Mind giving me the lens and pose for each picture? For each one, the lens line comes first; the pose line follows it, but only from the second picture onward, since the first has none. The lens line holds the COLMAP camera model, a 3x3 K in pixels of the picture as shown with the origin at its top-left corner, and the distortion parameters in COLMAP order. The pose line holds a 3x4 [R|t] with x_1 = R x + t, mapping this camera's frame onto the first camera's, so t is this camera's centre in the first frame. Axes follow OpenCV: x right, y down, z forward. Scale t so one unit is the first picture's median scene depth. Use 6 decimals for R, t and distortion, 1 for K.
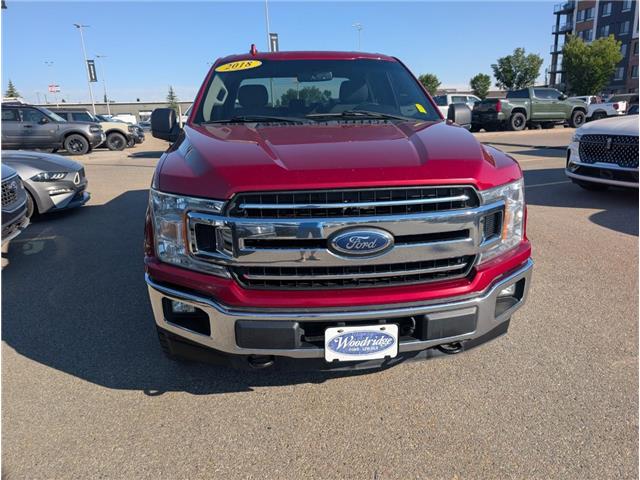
lens RADIAL K [[469.0, 0, 320.0], [0, 469.0, 240.0], [0, 0, 1]] dist [0.010981, 0.003231]
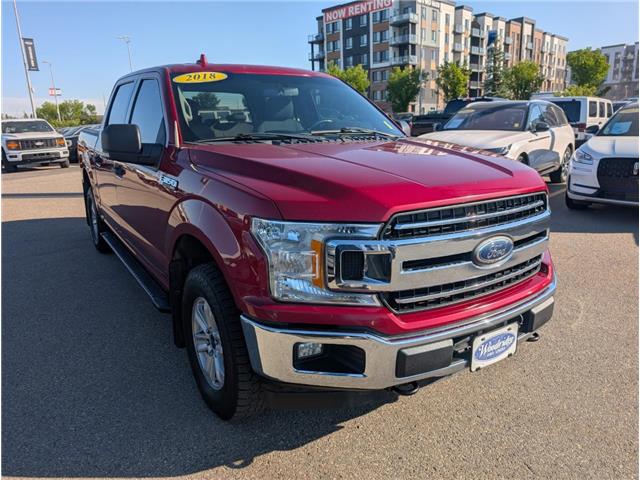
lens RADIAL K [[469.0, 0, 320.0], [0, 469.0, 240.0], [0, 0, 1]] dist [0.010981, 0.003231]
pose [[0.892082, -0.105930, 0.439282, -0.396757], [0.120871, 0.992649, -0.006092, -0.032742], [-0.435408, 0.058531, 0.898329, 0.121504]]
